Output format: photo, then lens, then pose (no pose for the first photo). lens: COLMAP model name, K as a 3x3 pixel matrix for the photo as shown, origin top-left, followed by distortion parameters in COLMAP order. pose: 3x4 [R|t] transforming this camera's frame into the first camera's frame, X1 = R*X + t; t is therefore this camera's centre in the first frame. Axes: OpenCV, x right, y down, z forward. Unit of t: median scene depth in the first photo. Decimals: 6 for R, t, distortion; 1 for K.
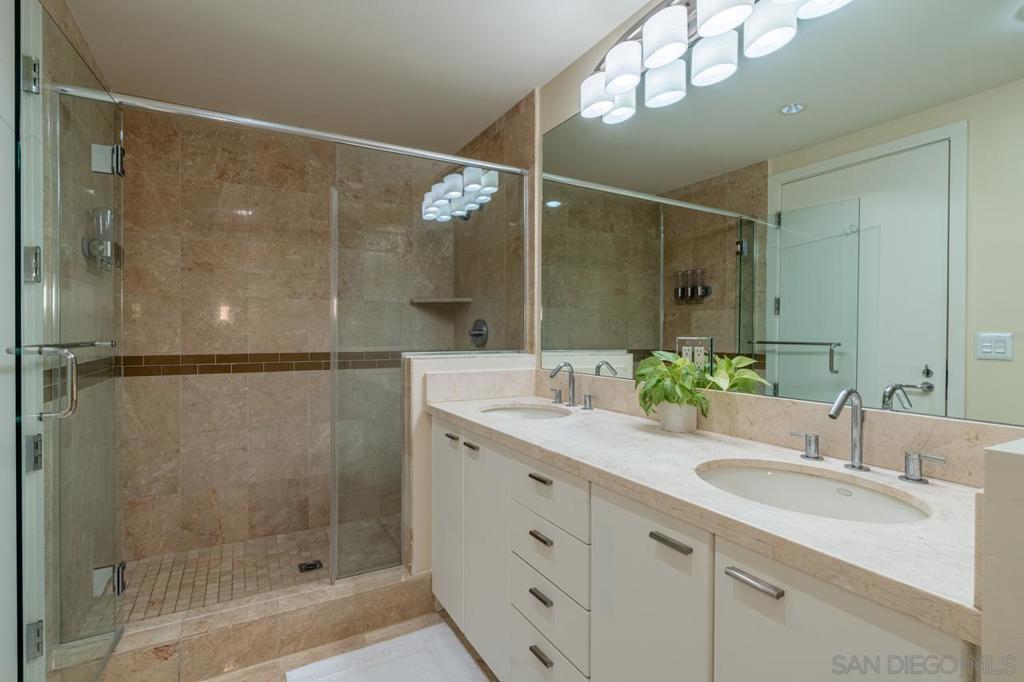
lens RADIAL K [[494.2, 0, 512.0], [0, 494.2, 341.0], [0, 0, 1]] dist [-0.001941, -0.000180]
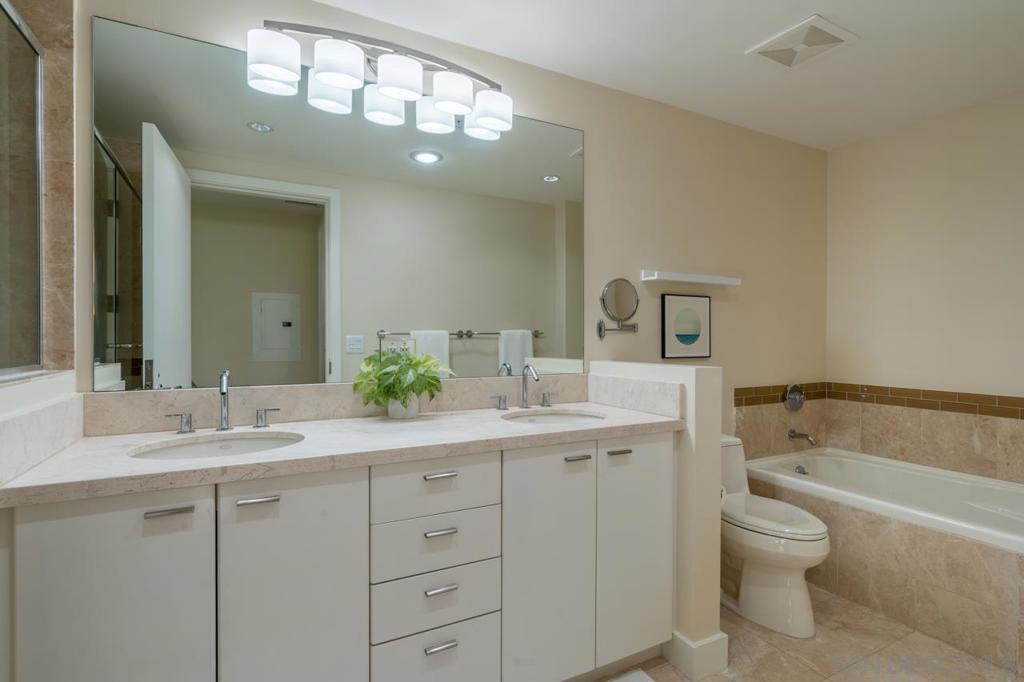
lens RADIAL K [[494.2, 0, 512.0], [0, 494.2, 341.0], [0, 0, 1]] dist [-0.001941, -0.000180]
pose [[0.030744, -0.006161, 0.999508, -0.771862], [0.018228, 0.999818, 0.005602, -0.001895], [-0.999361, 0.018047, 0.030851, 0.661071]]
